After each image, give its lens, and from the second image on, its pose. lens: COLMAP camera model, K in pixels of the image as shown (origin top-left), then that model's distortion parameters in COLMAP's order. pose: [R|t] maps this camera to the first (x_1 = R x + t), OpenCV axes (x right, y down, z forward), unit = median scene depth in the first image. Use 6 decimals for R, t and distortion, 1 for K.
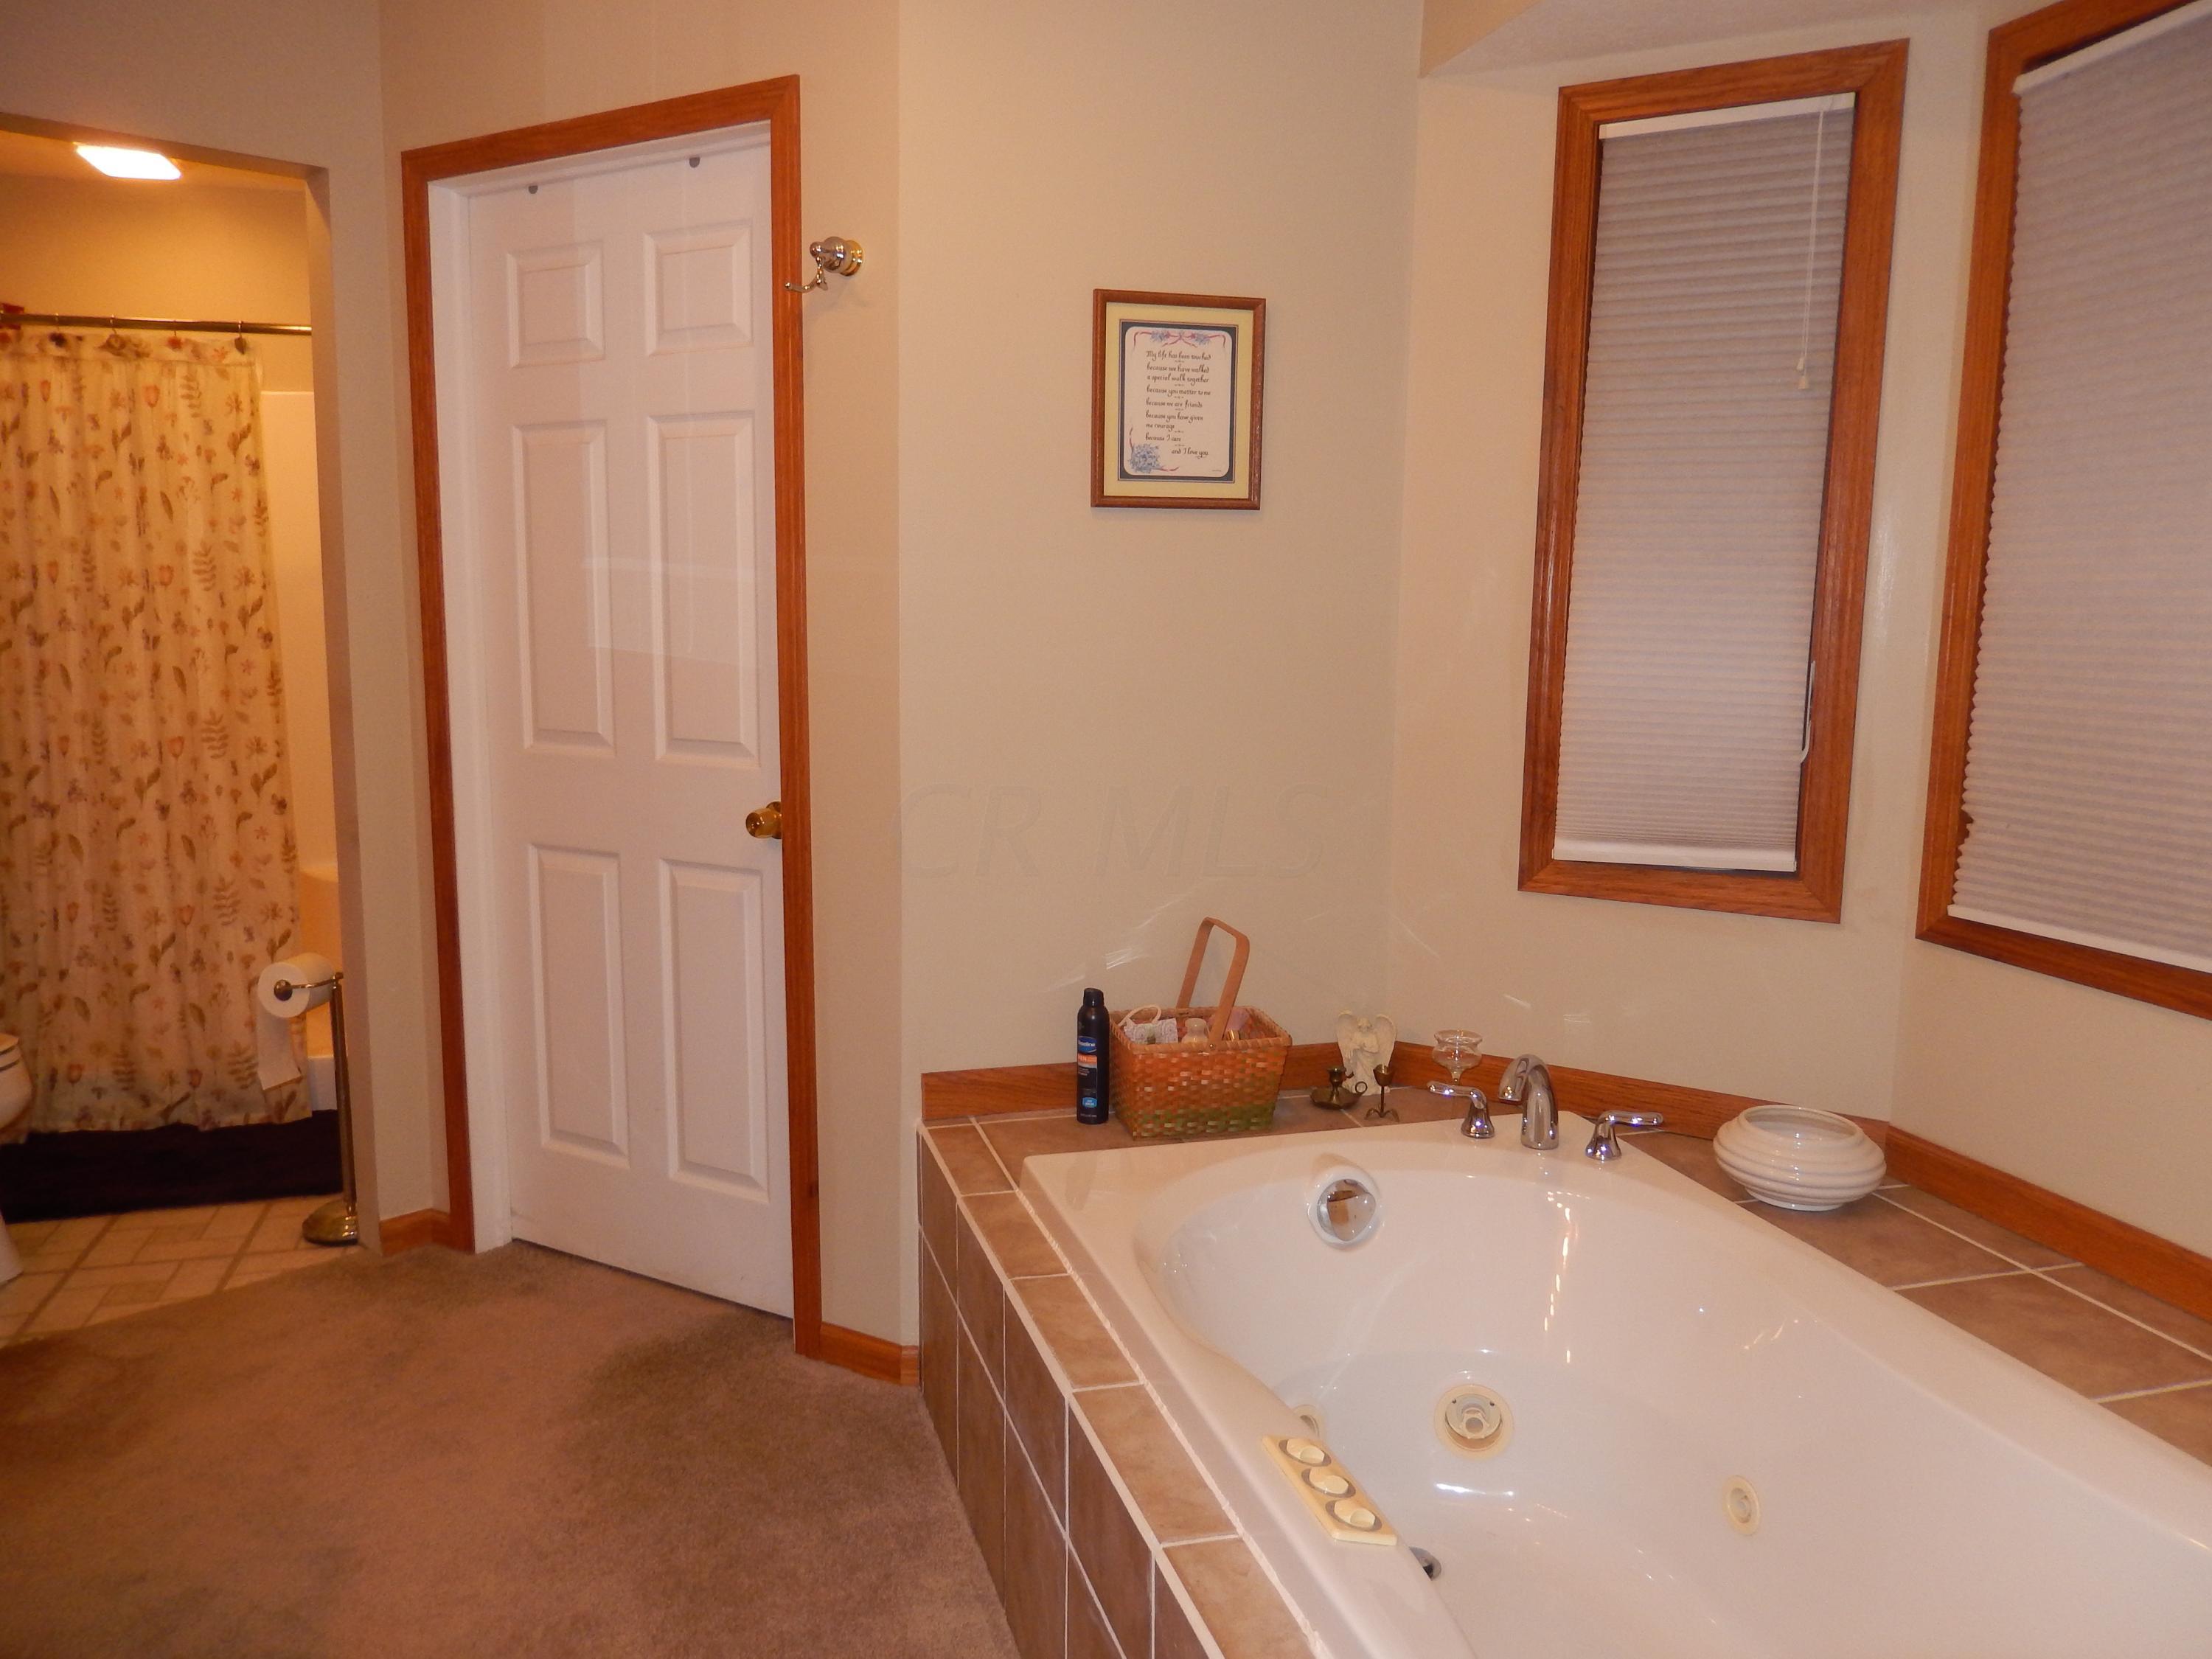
lens RADIAL K [[1639.7, 0, 1072.9], [0, 1639.7, 809.9], [0, 0, 1]] dist [-0.015987, 0.001118]
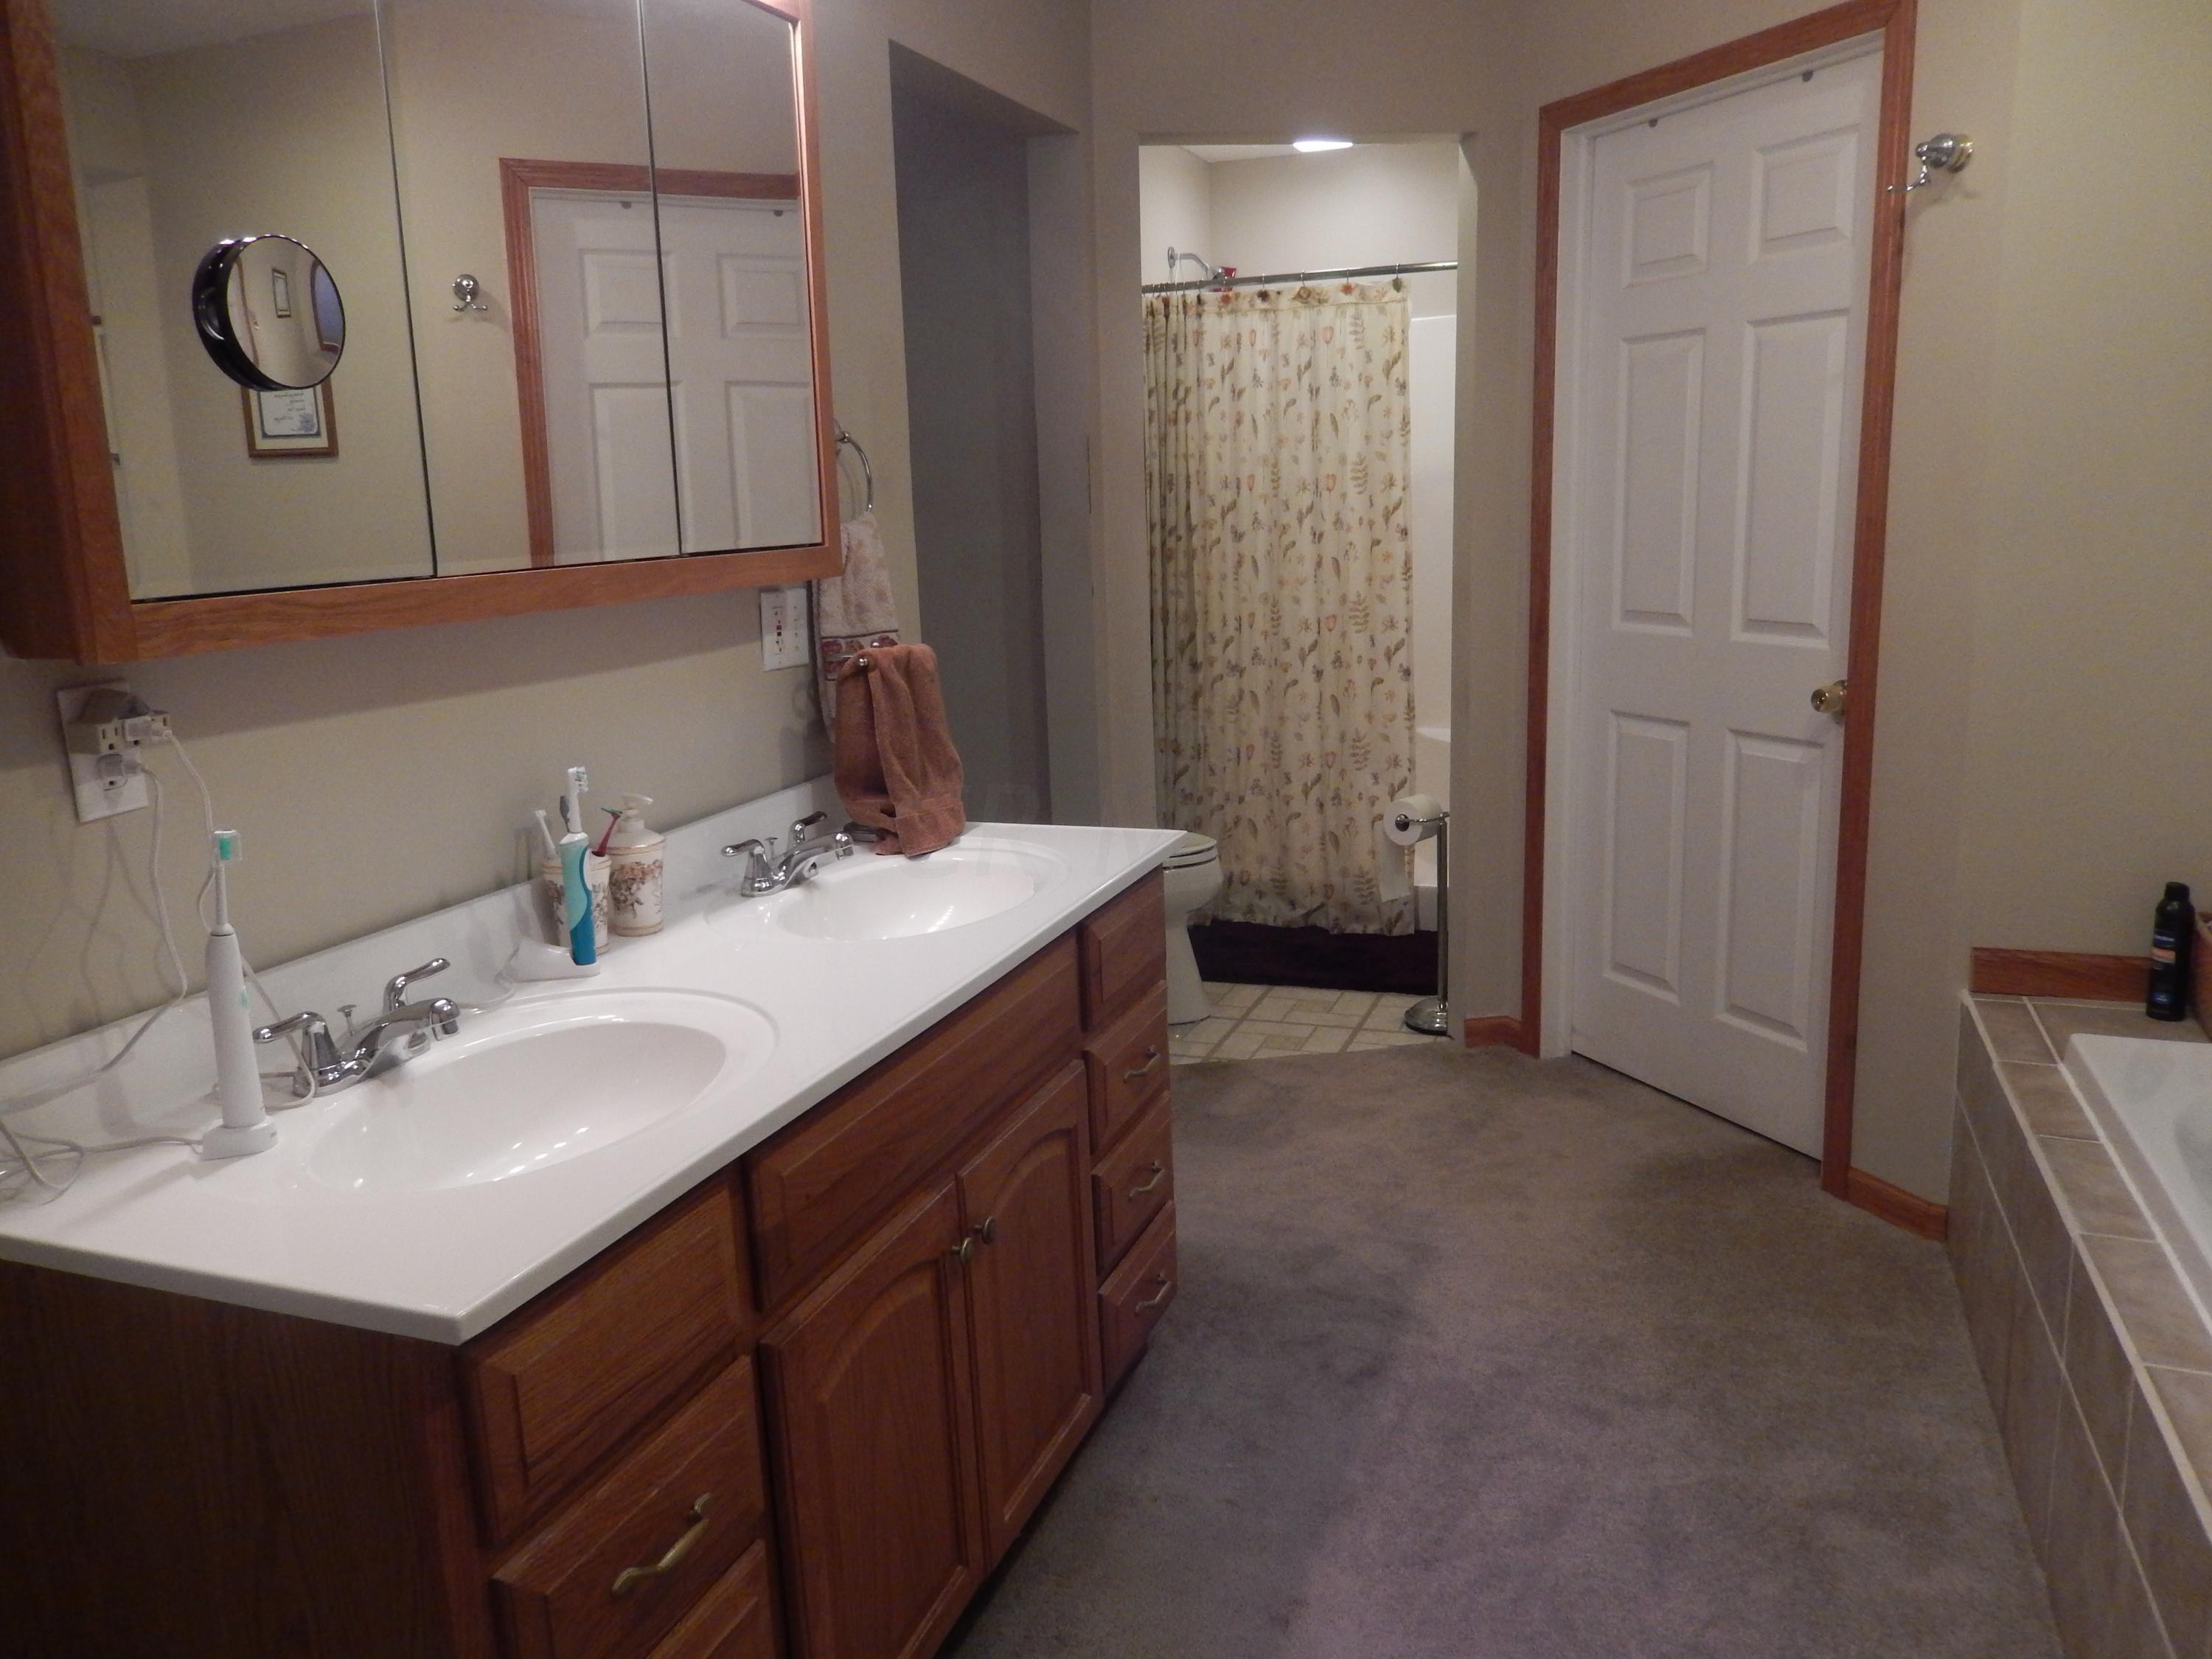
lens RADIAL K [[1639.7, 0, 1070.7], [0, 1639.7, 828.1], [0, 0, 1]] dist [-0.015987, 0.001118]
pose [[0.802358, 0.086361, -0.590562, 0.039259], [-0.039714, 0.995008, 0.091550, 0.010511], [0.595521, -0.050002, 0.801782, -0.121415]]
